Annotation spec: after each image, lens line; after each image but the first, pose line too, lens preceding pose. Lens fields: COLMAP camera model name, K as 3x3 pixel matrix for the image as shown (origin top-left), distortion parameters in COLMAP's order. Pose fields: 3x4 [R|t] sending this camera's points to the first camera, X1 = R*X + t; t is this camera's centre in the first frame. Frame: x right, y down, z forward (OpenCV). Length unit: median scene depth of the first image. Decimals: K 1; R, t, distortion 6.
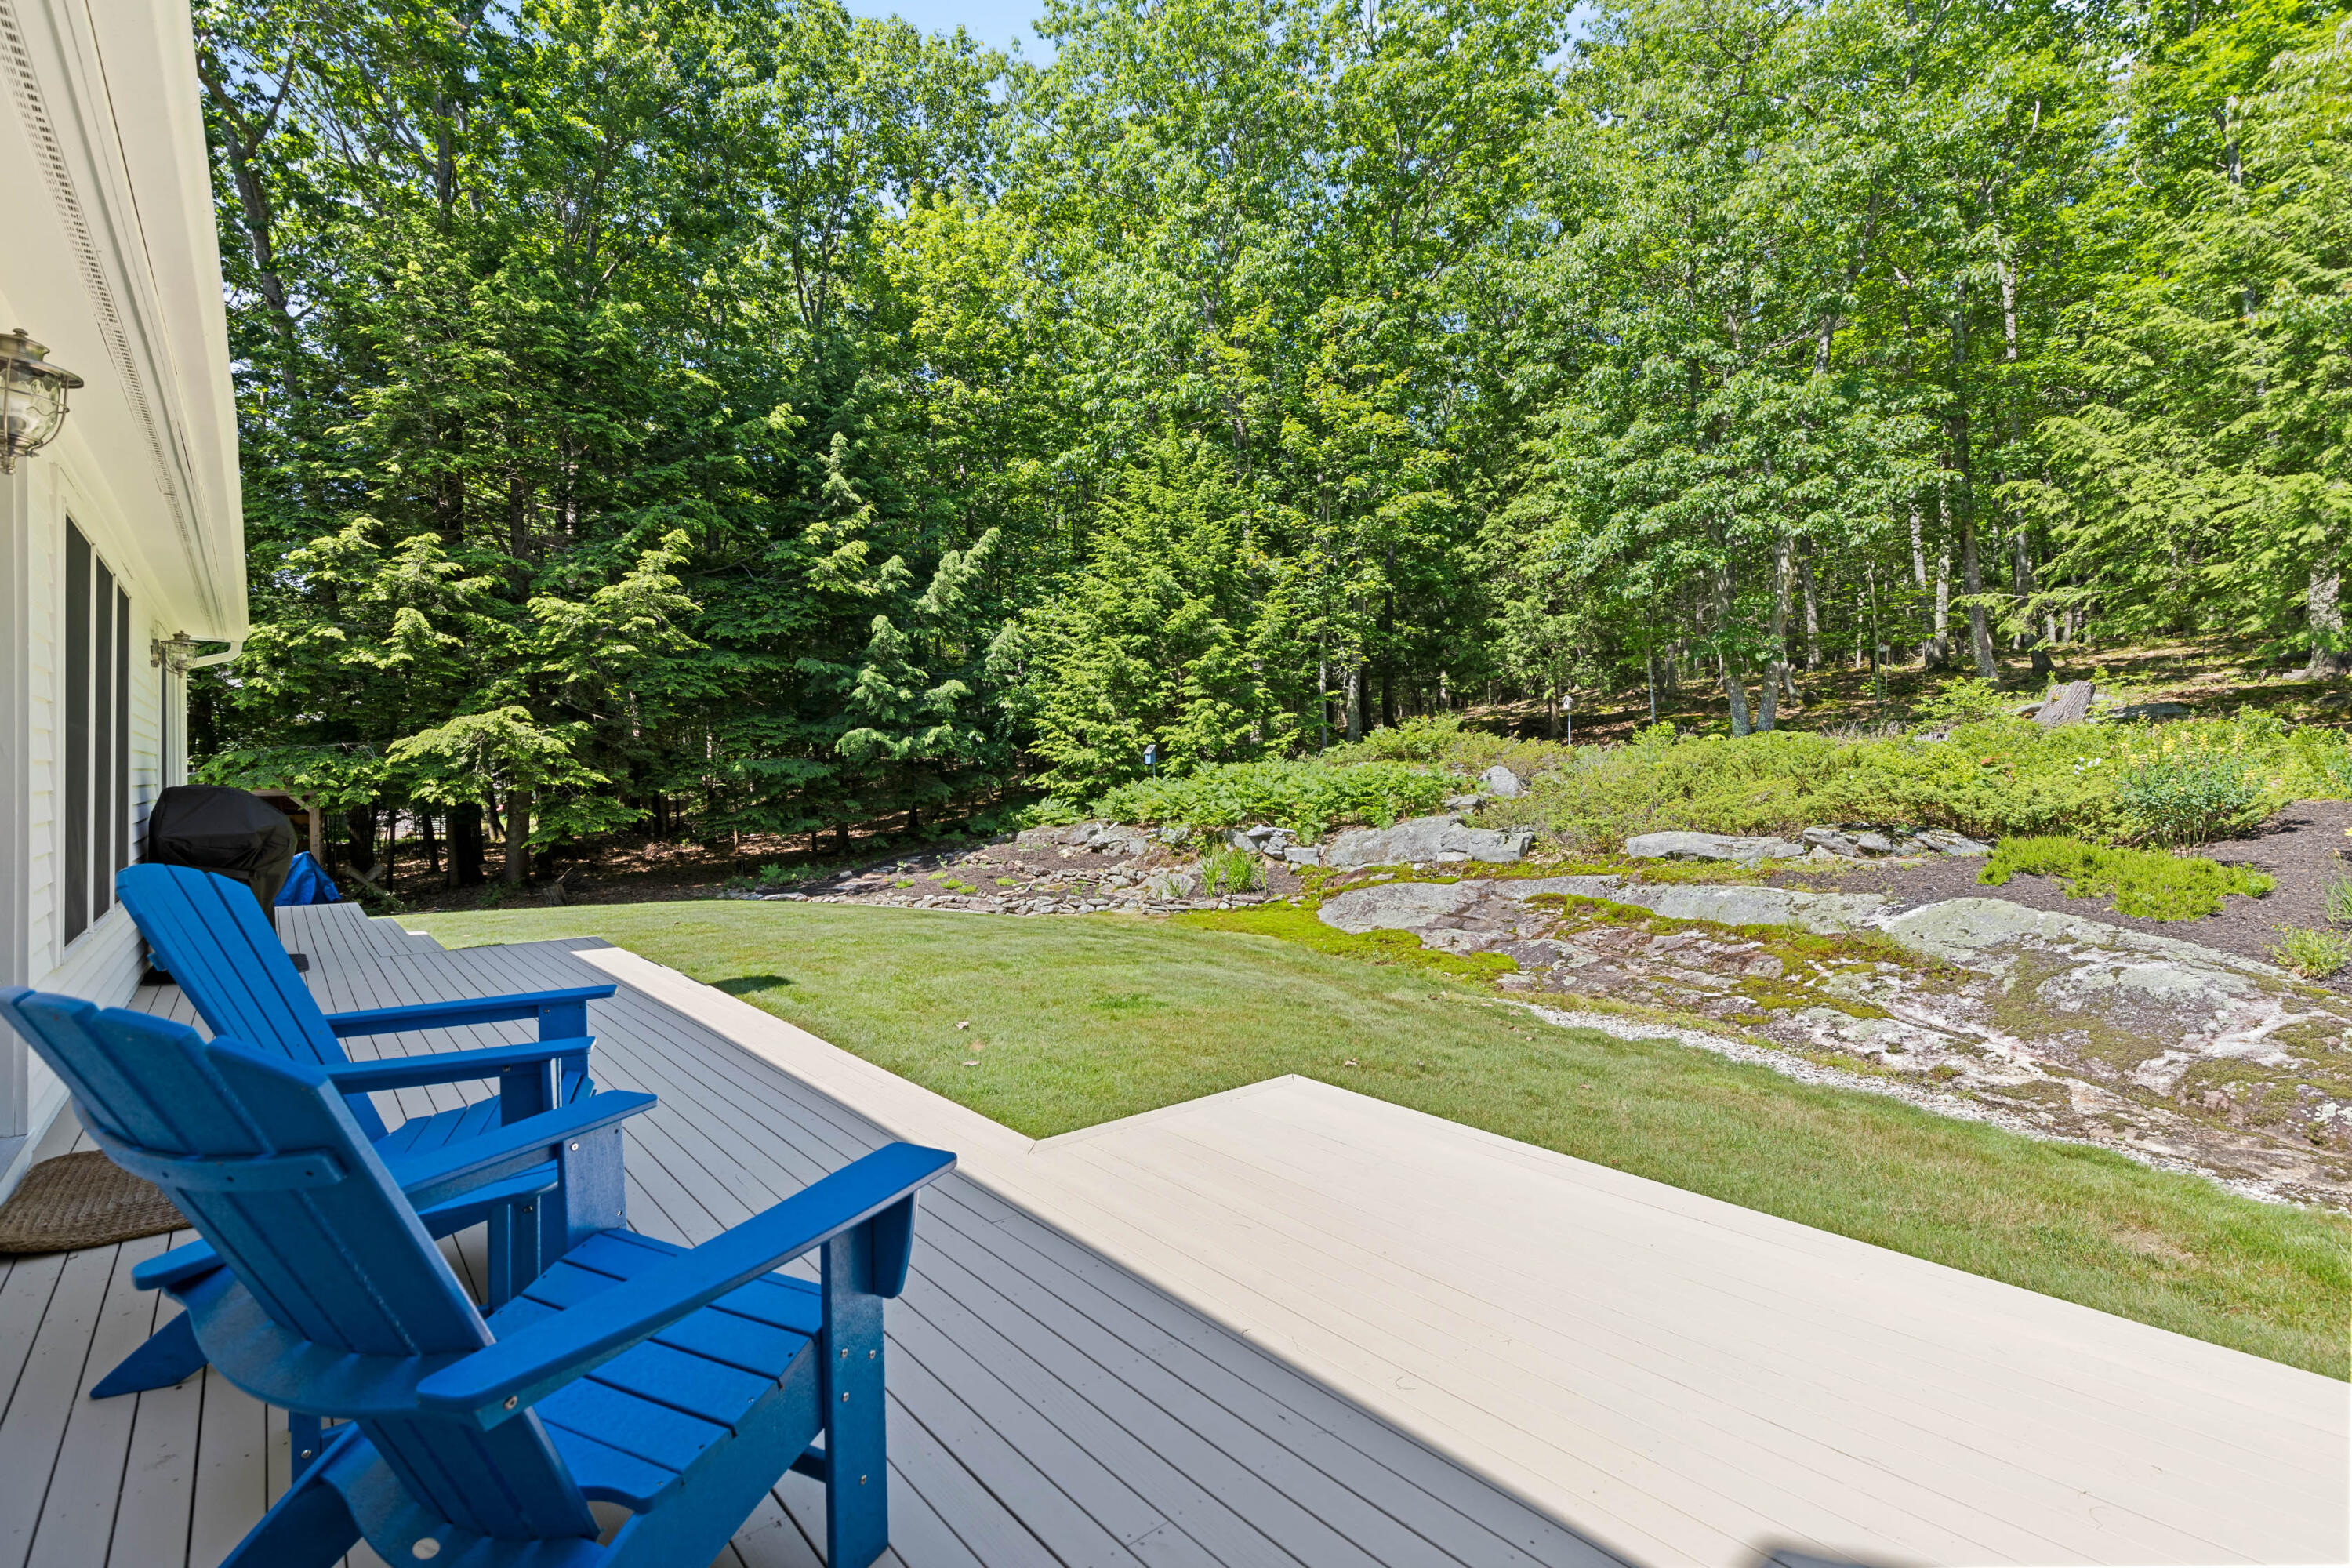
lens RADIAL K [[1055.5, 0, 1168.1], [0, 1055.5, 784.6], [0, 0, 1]] dist [0.005695, 0.000403]
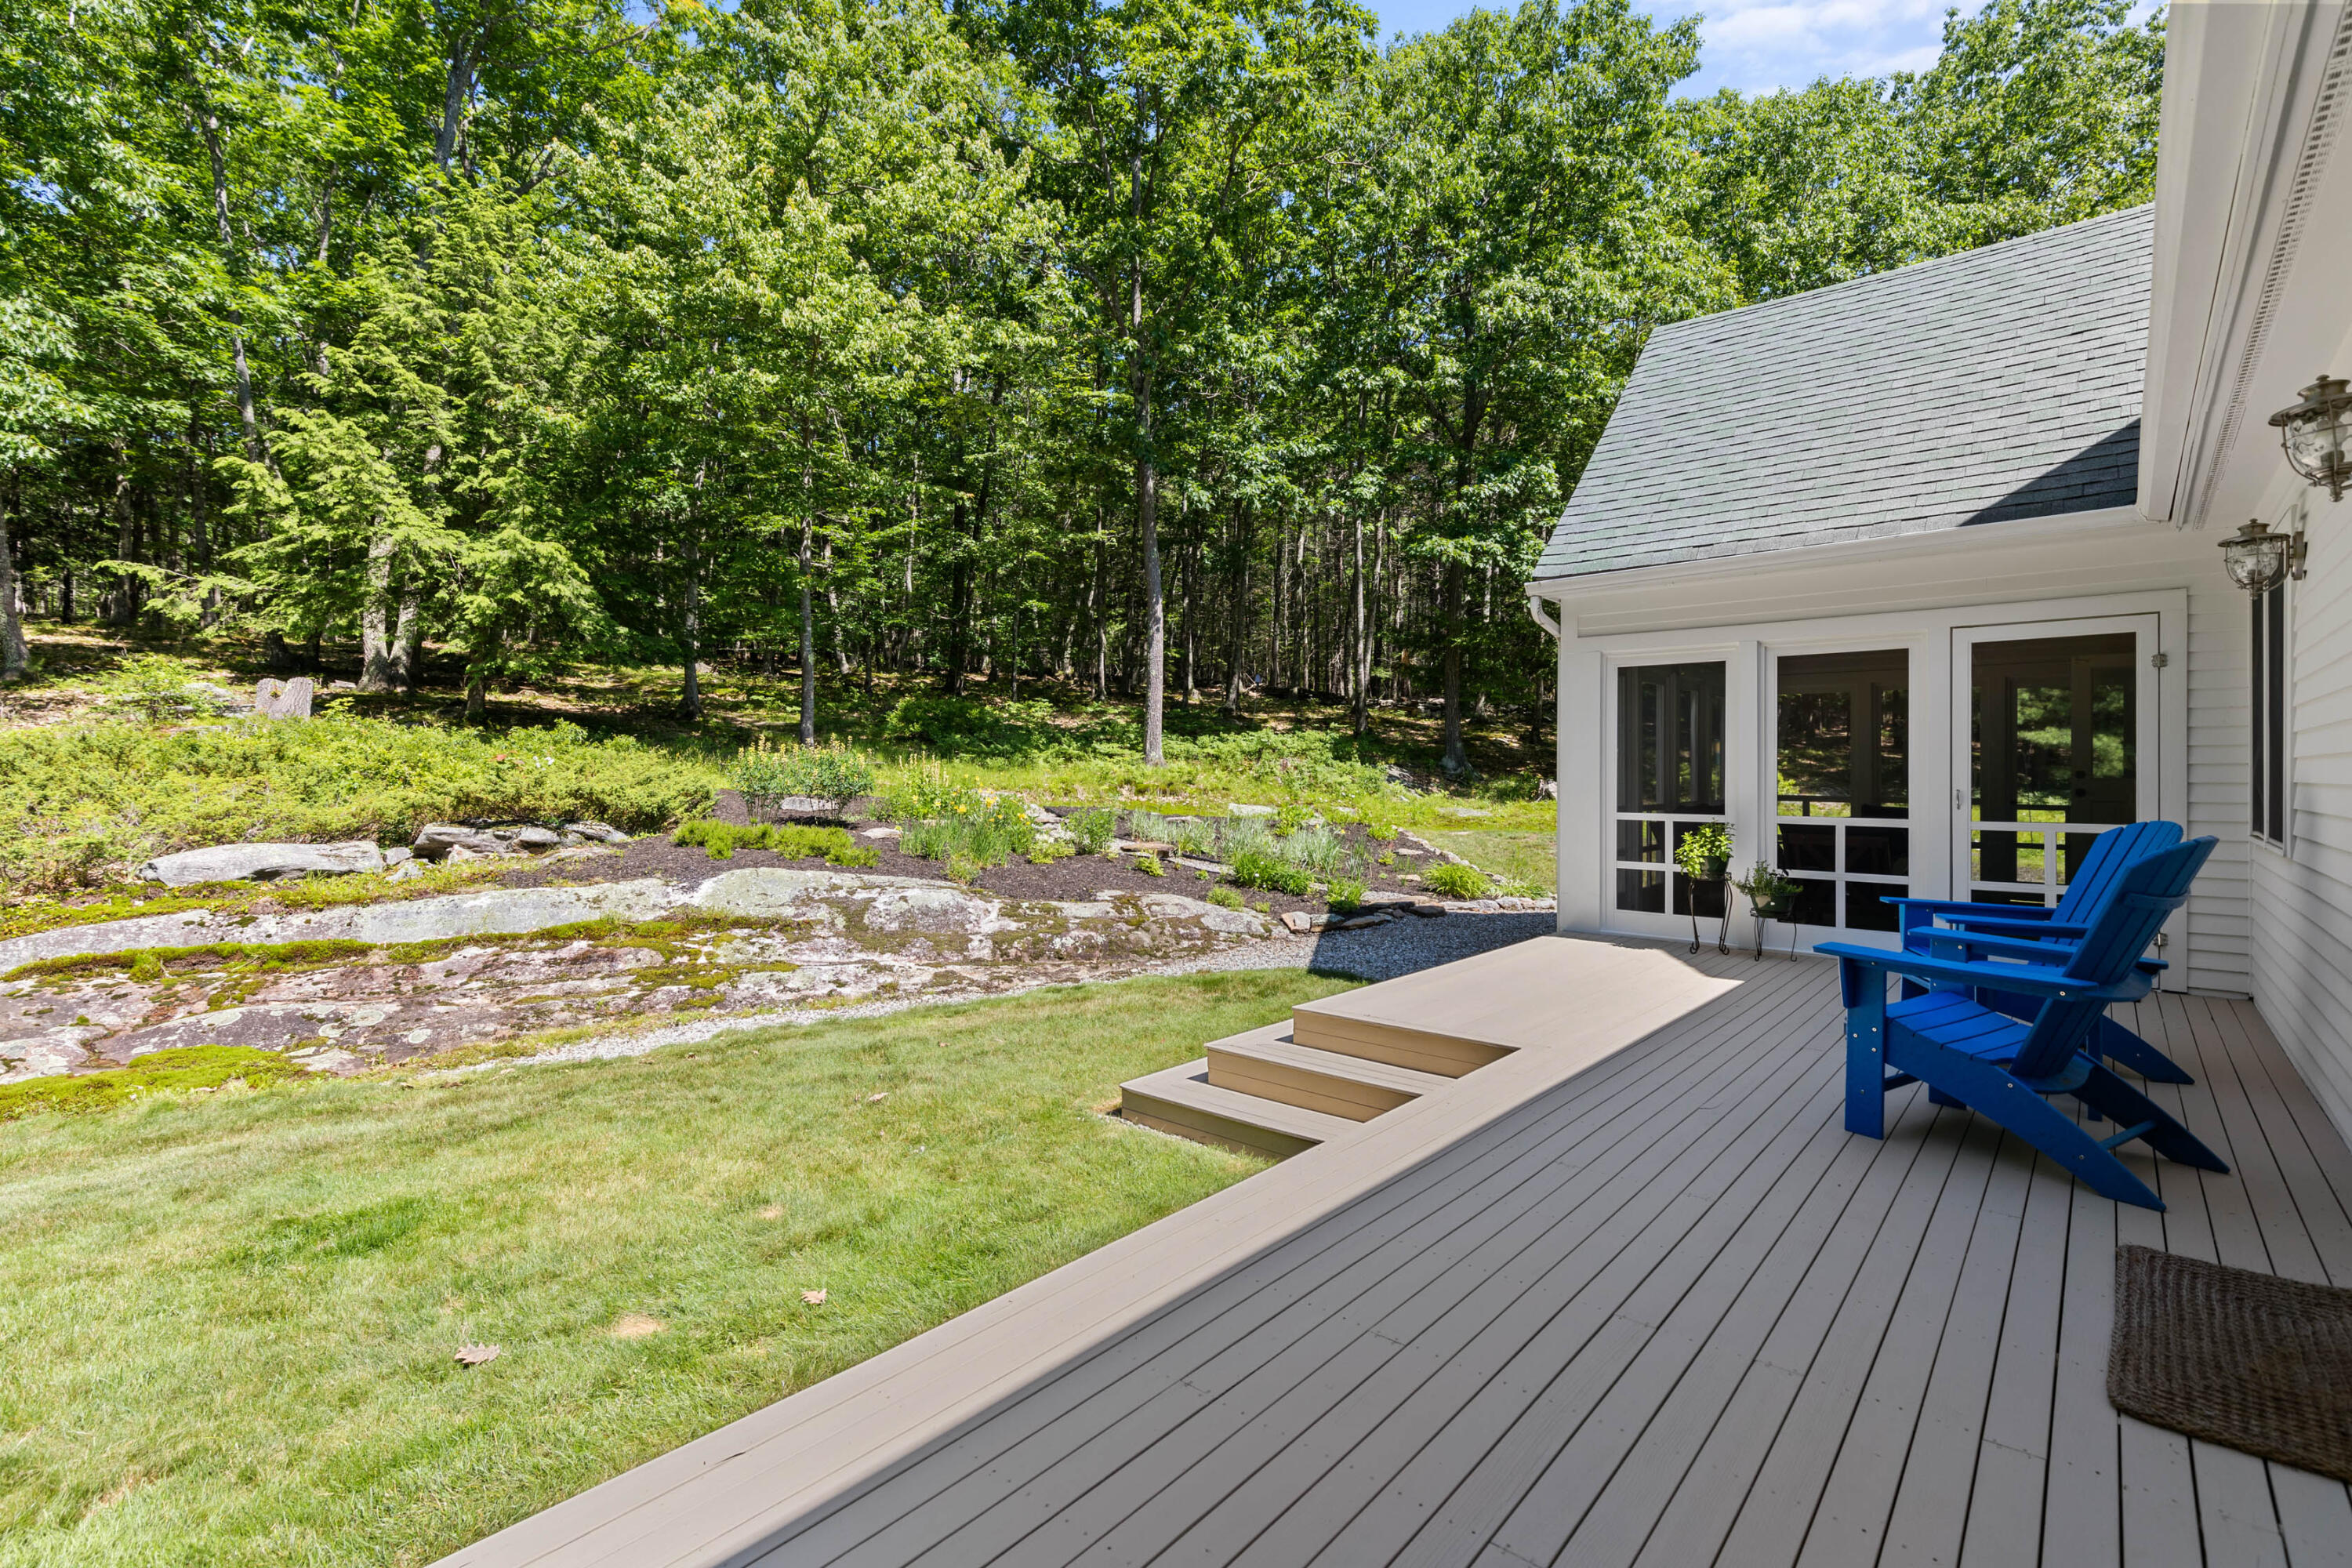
lens RADIAL K [[1055.5, 0, 1196.6], [0, 1055.5, 776.3], [0, 0, 1]] dist [0.005695, 0.000403]
pose [[-0.170731, -0.001265, 0.985317, -0.242243], [0.006118, 0.999979, 0.002344, -0.001405], [-0.985299, 0.006429, -0.170719, 0.288719]]
